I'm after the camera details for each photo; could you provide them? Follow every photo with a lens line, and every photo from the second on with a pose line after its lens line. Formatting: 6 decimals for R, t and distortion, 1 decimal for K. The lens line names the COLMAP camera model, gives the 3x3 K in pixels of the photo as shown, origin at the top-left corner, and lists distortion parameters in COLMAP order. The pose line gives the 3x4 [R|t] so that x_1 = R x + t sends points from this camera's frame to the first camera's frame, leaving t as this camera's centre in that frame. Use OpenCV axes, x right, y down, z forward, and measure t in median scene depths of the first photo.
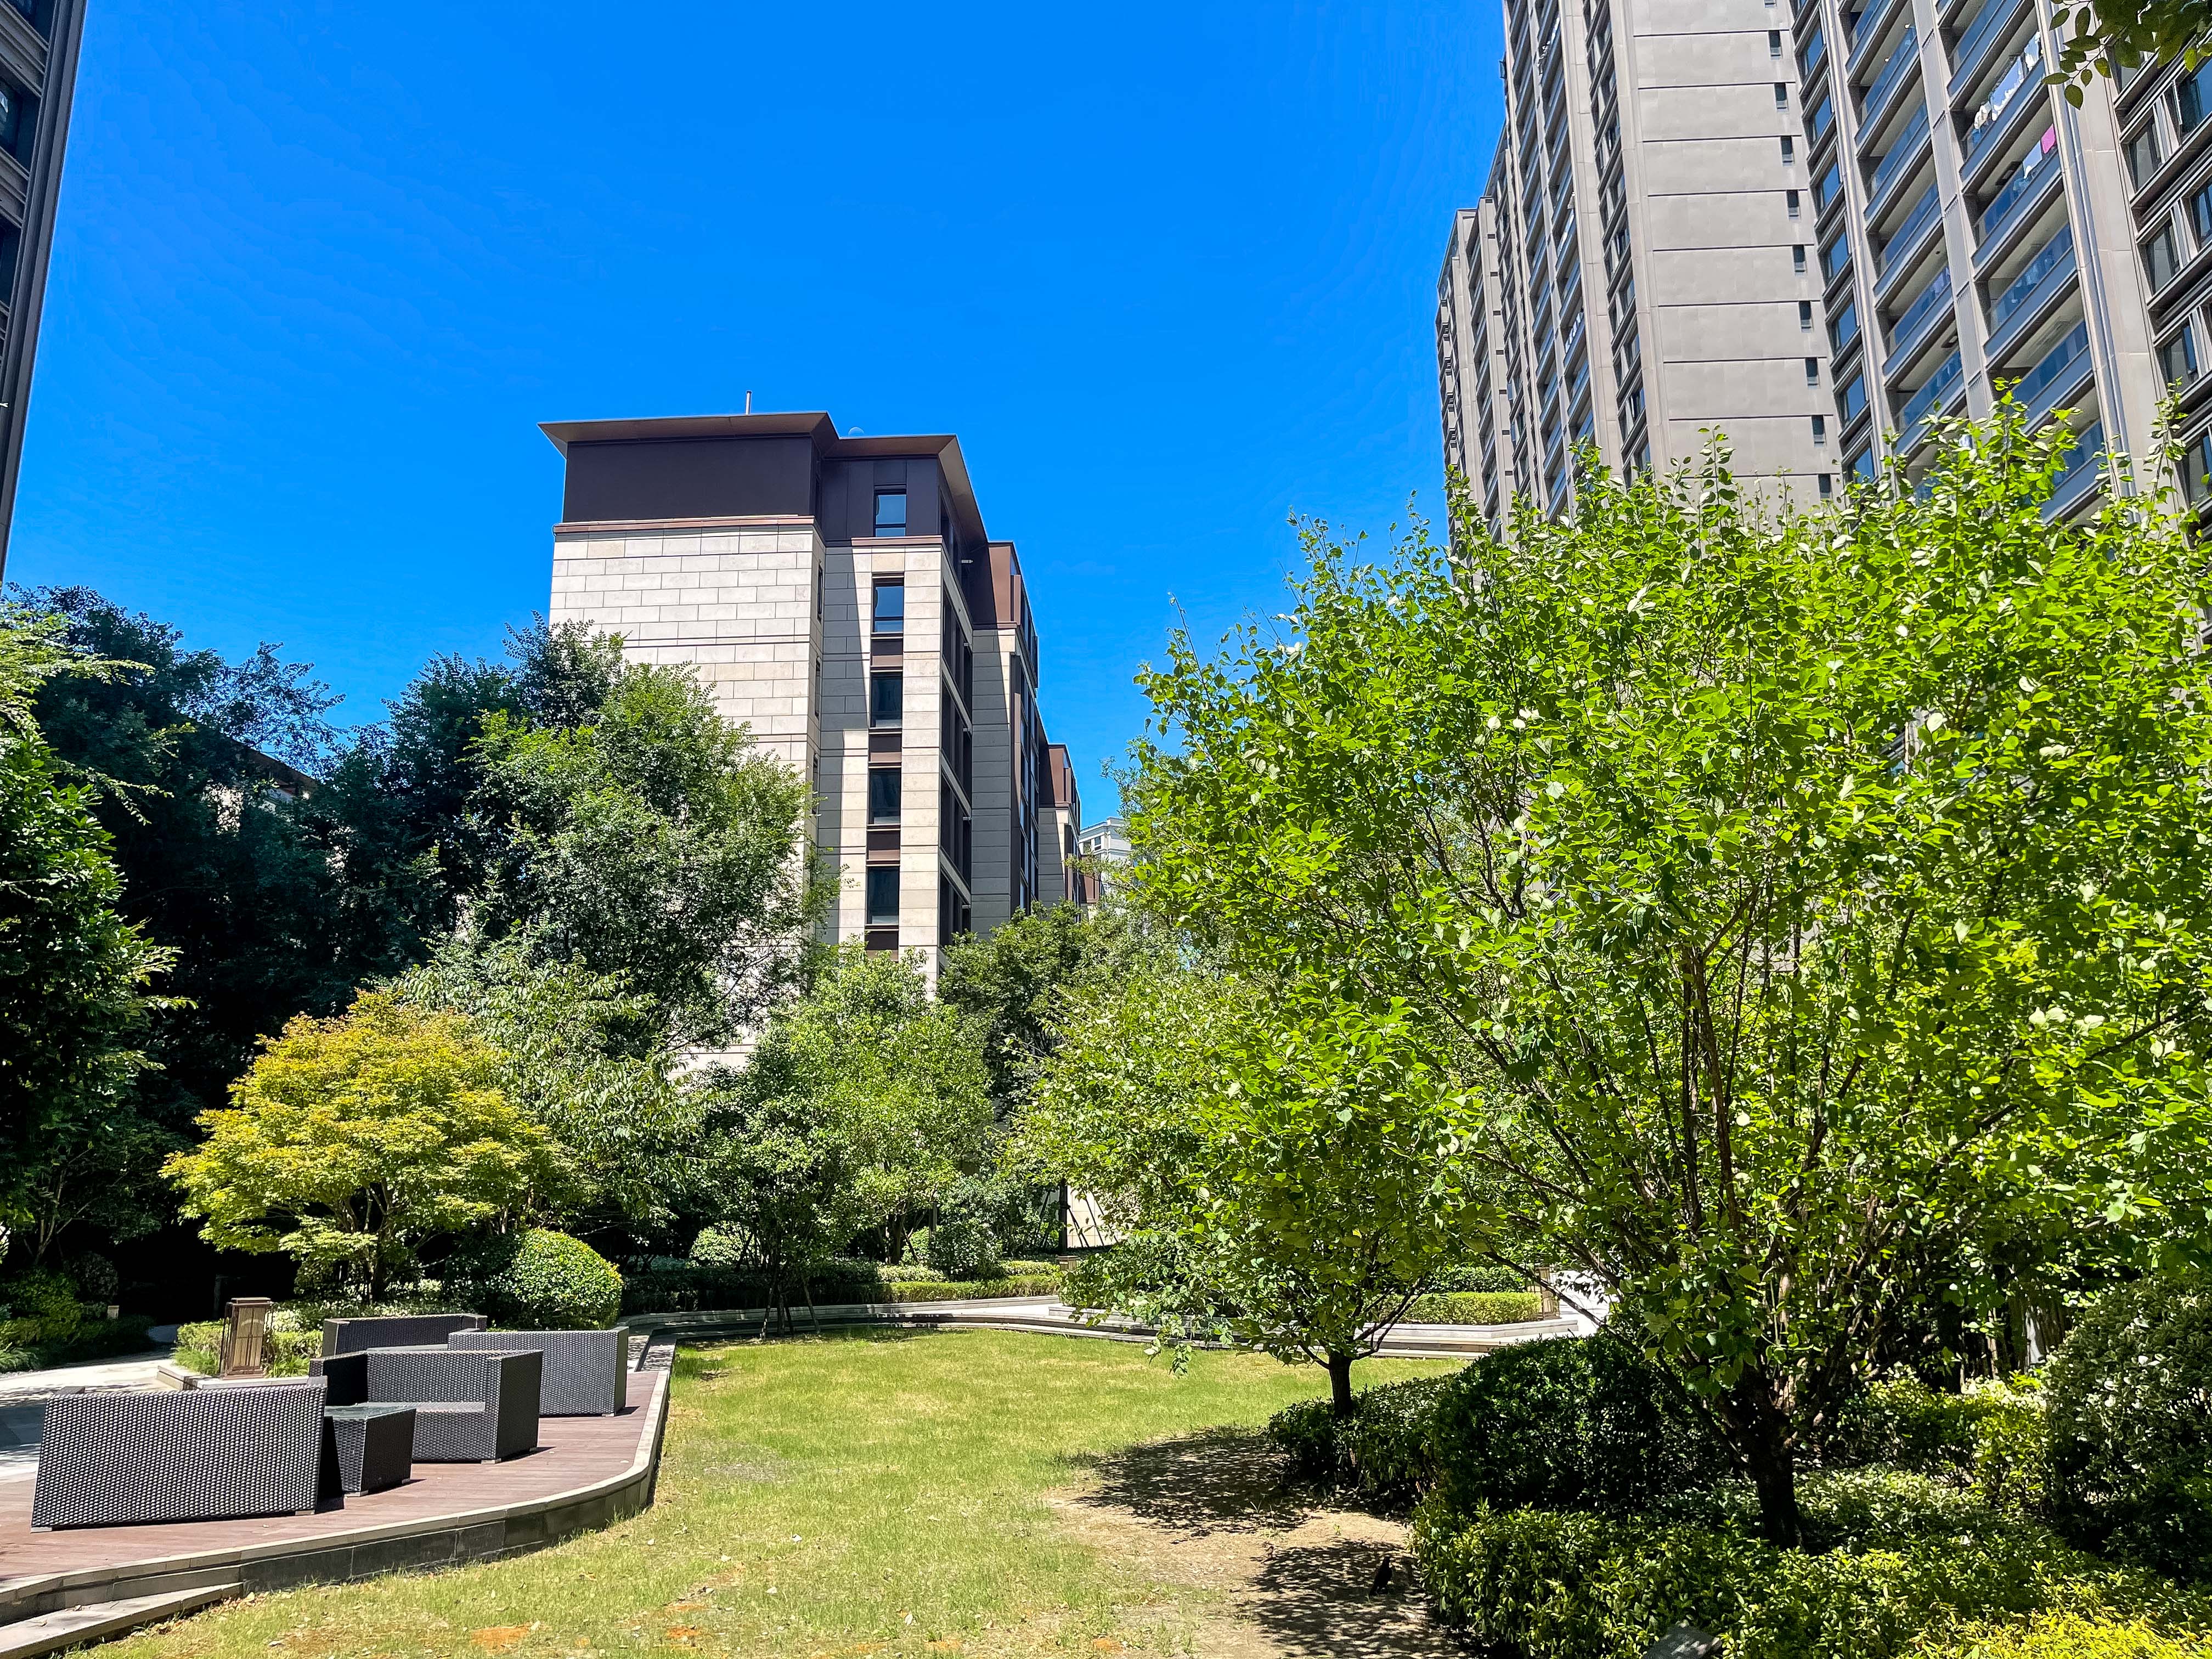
lens RADIAL K [[1690.8, 0, 1106.0], [0, 1690.8, 829.5], [0, 0, 1]] dist [-0.004135, -0.002719]
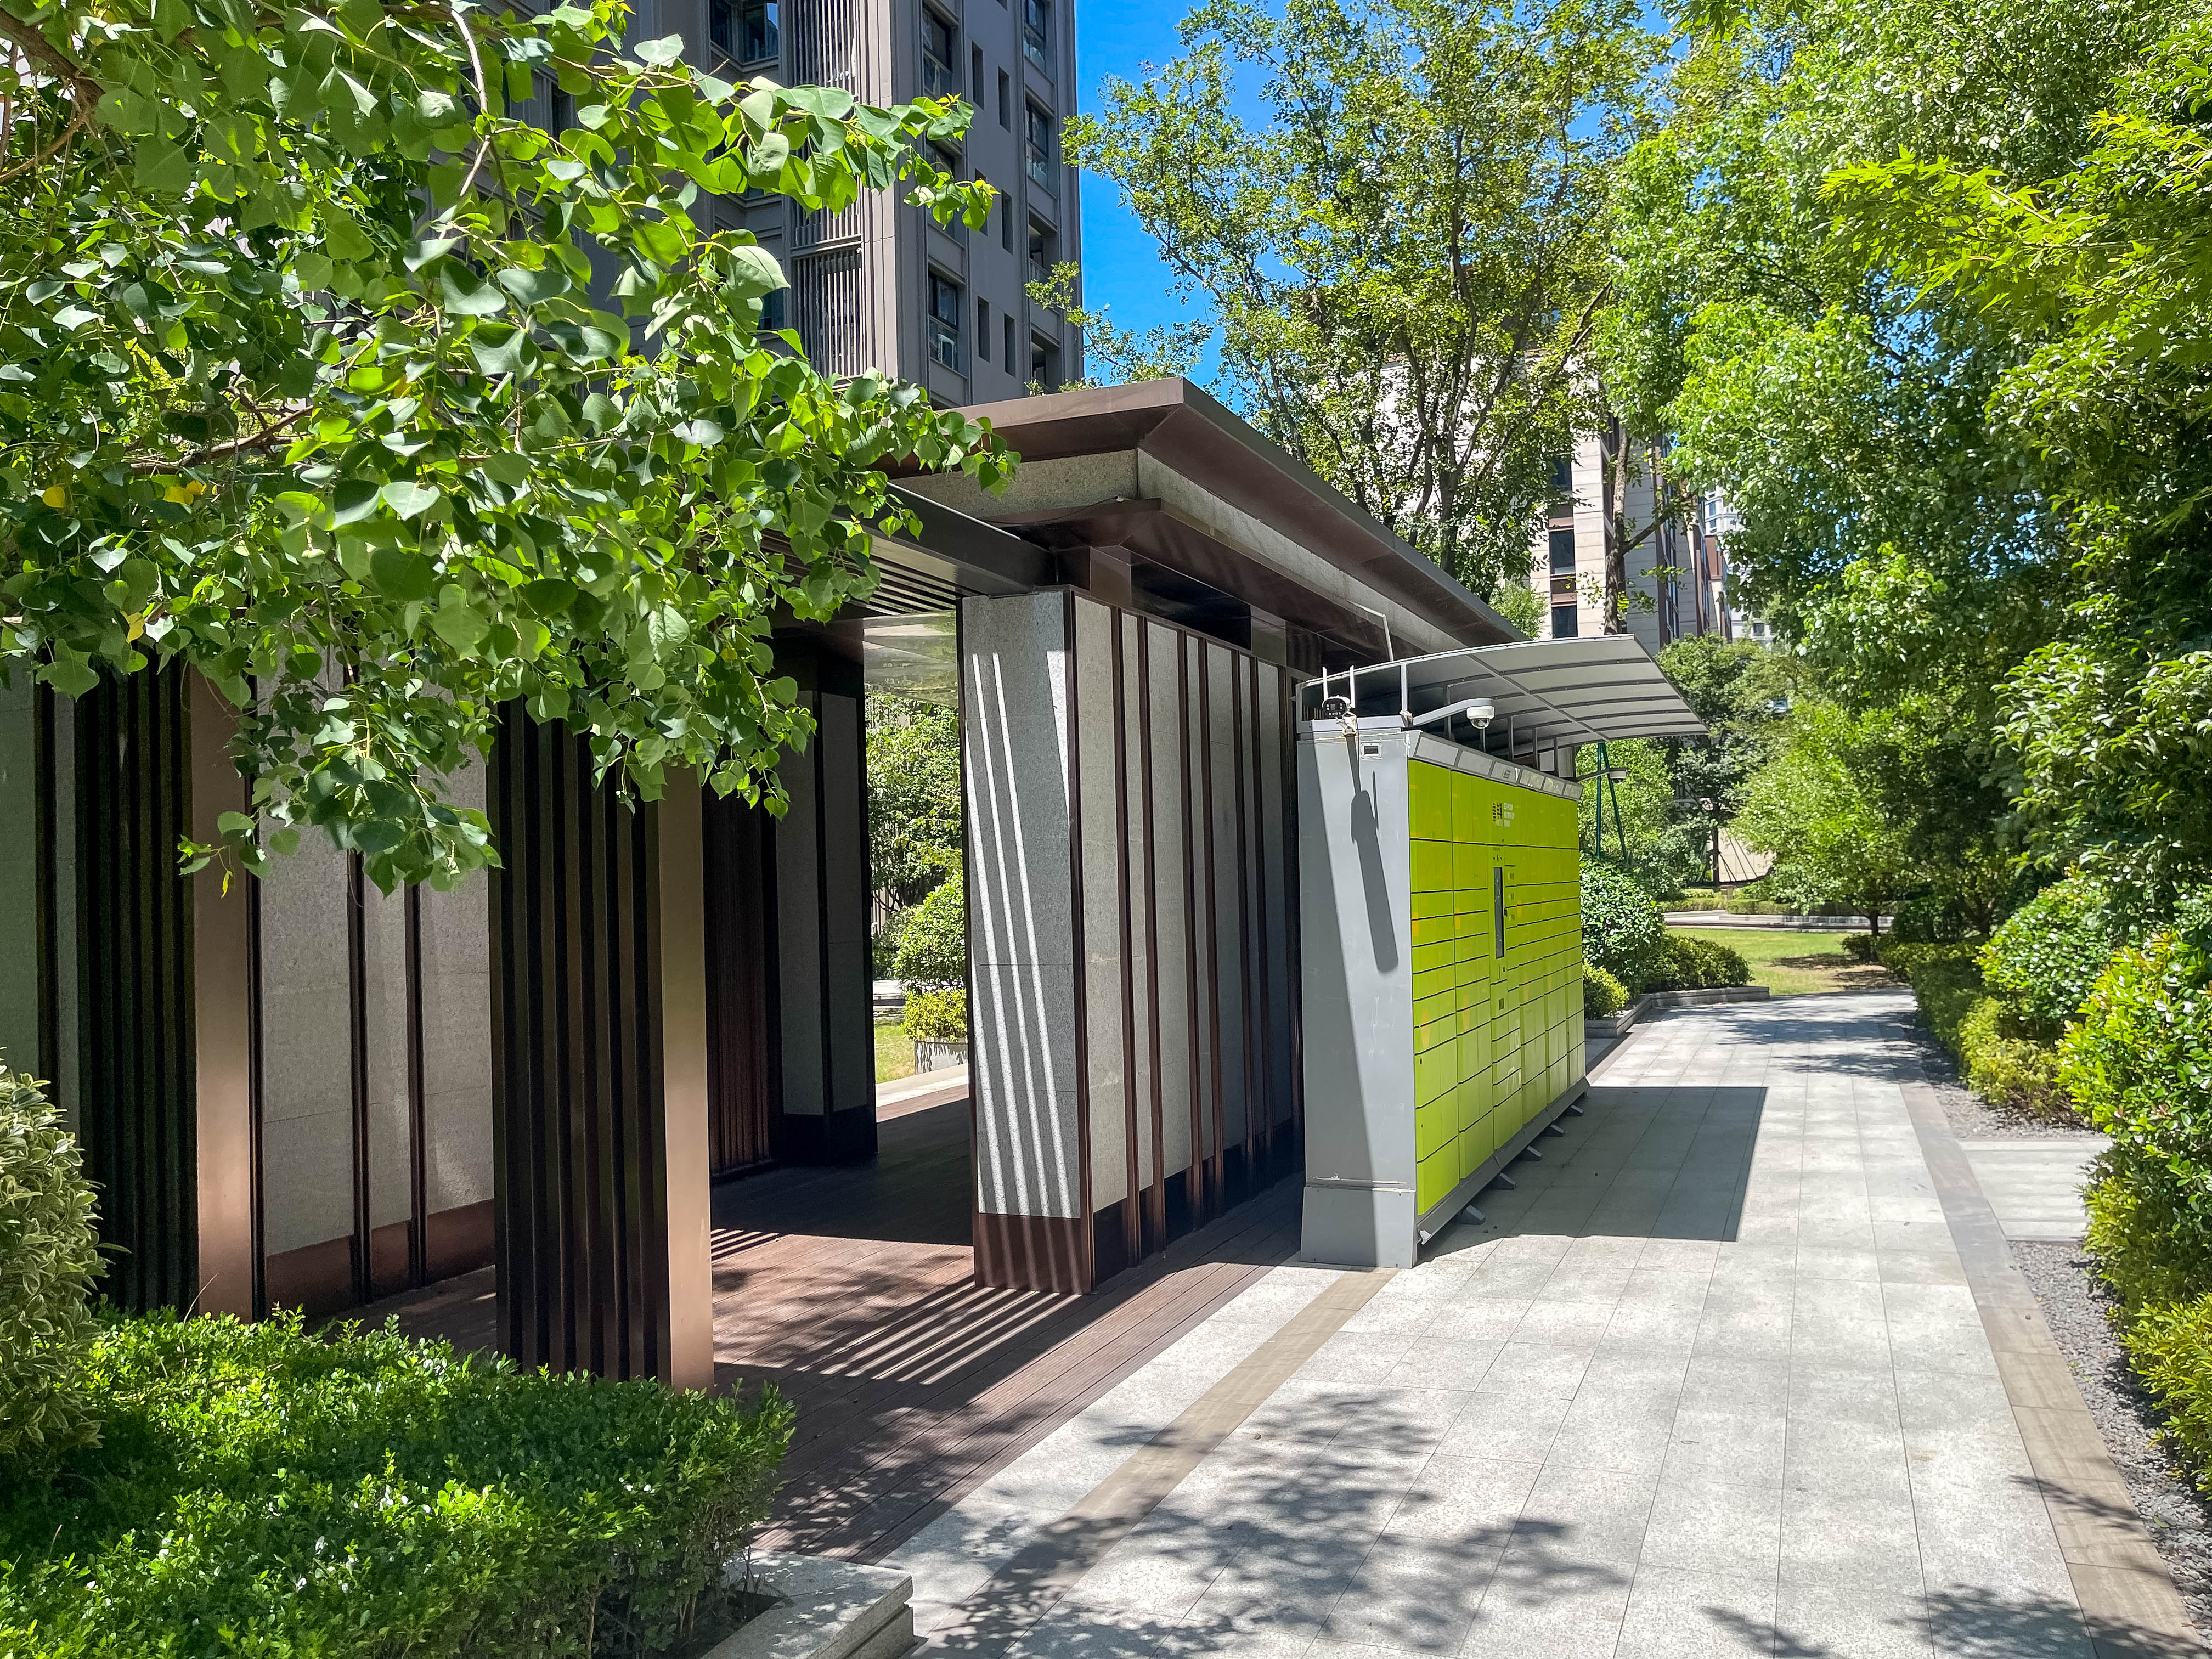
lens RADIAL K [[1690.8, 0, 1106.0], [0, 1690.8, 829.5], [0, 0, 1]] dist [-0.004135, -0.002719]
pose [[0.937917, -0.023681, -0.346049, -0.017146], [0.093595, 0.977938, 0.186753, -0.111040], [0.333993, -0.207547, 0.919442, -0.479696]]
